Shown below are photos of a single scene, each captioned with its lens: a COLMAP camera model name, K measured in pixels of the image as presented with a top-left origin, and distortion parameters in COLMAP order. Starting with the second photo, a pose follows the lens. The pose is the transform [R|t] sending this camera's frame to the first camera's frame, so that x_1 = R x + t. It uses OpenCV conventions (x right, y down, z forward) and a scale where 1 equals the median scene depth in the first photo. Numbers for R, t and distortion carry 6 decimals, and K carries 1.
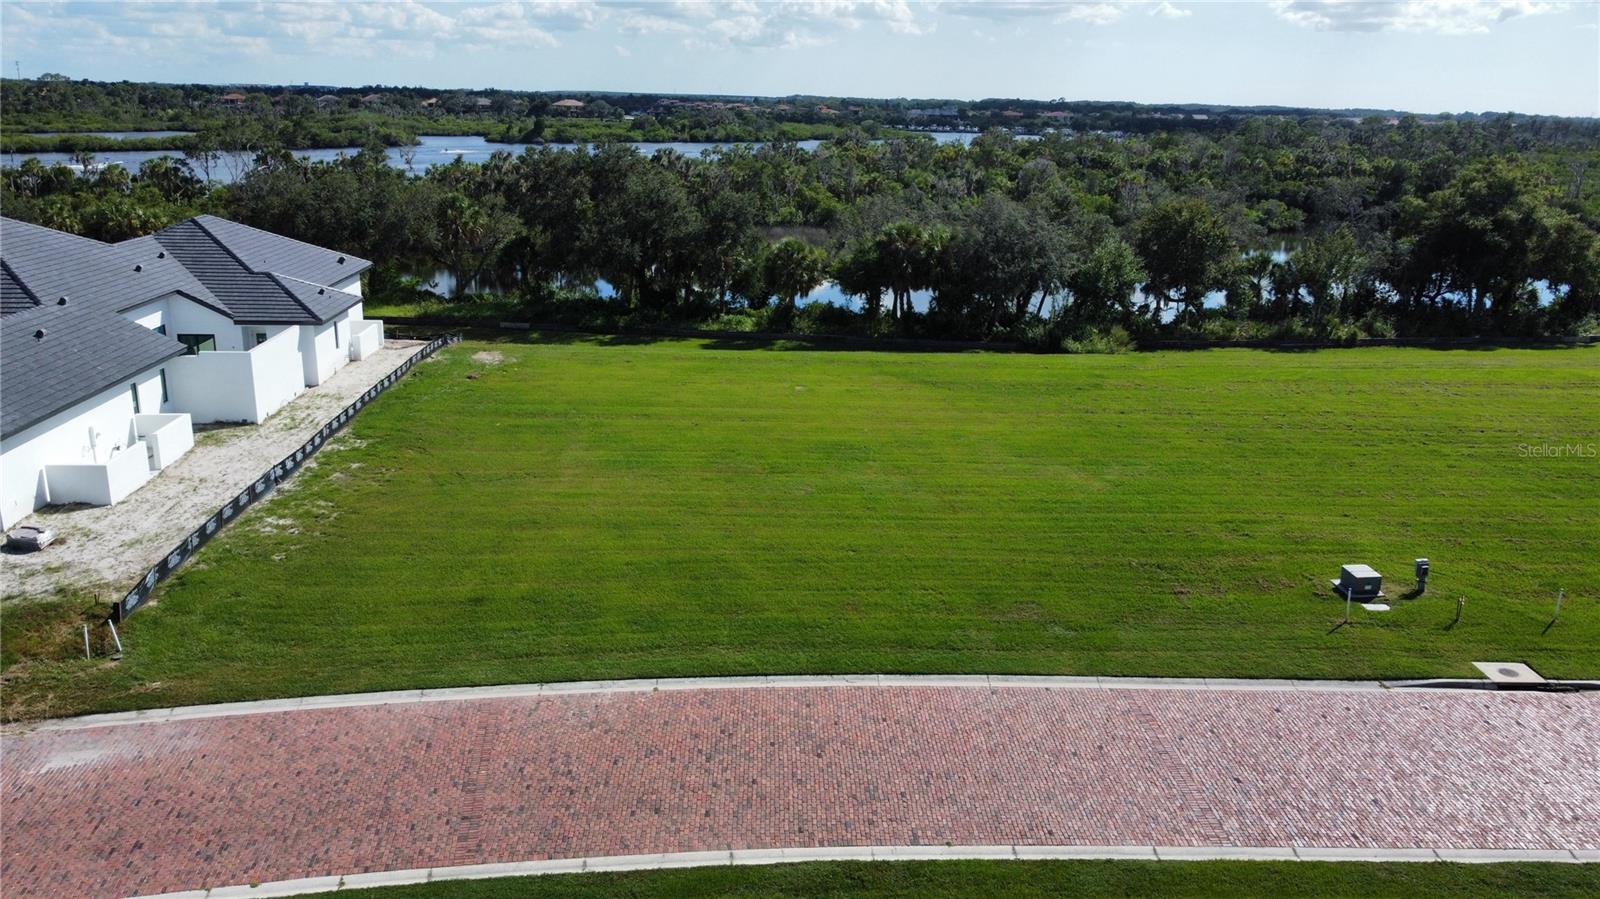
lens RADIAL K [[1192.4, 0, 796.4], [0, 1192.4, 455.3], [0, 0, 1]] dist [-0.002645, -0.000635]
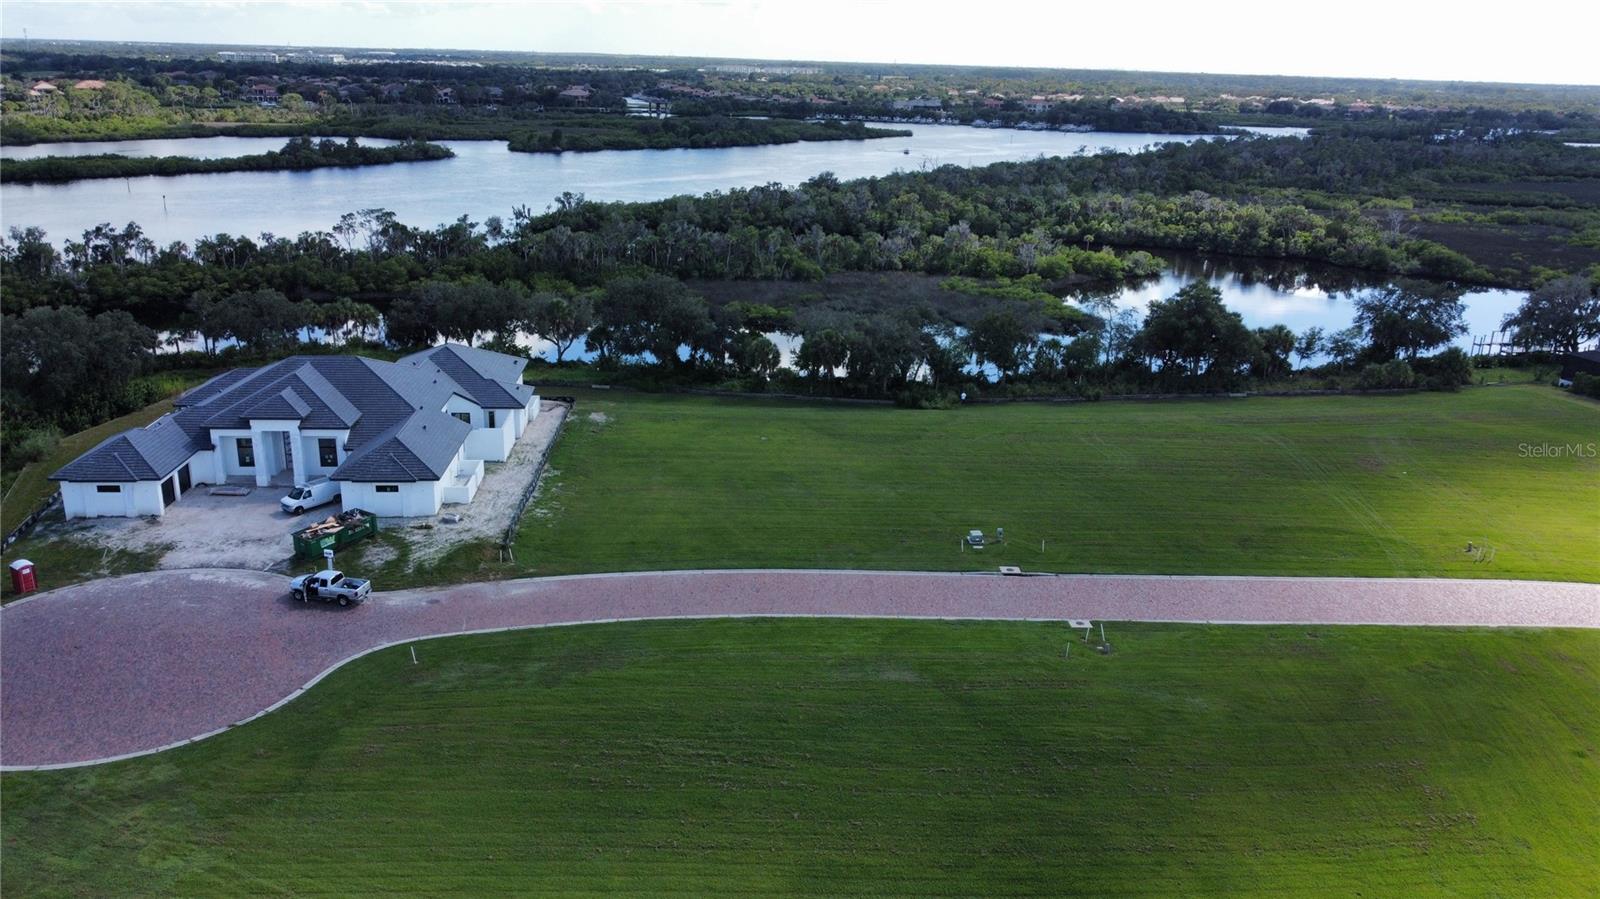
lens RADIAL K [[1192.4, 0, 796.4], [0, 1192.4, 455.3], [0, 0, 1]] dist [-0.002645, -0.000635]
pose [[0.999984, 0.004304, 0.003721, 0.054540], [-0.004421, 0.999475, 0.032101, -0.102582], [-0.003581, -0.032117, 0.999478, -1.058677]]
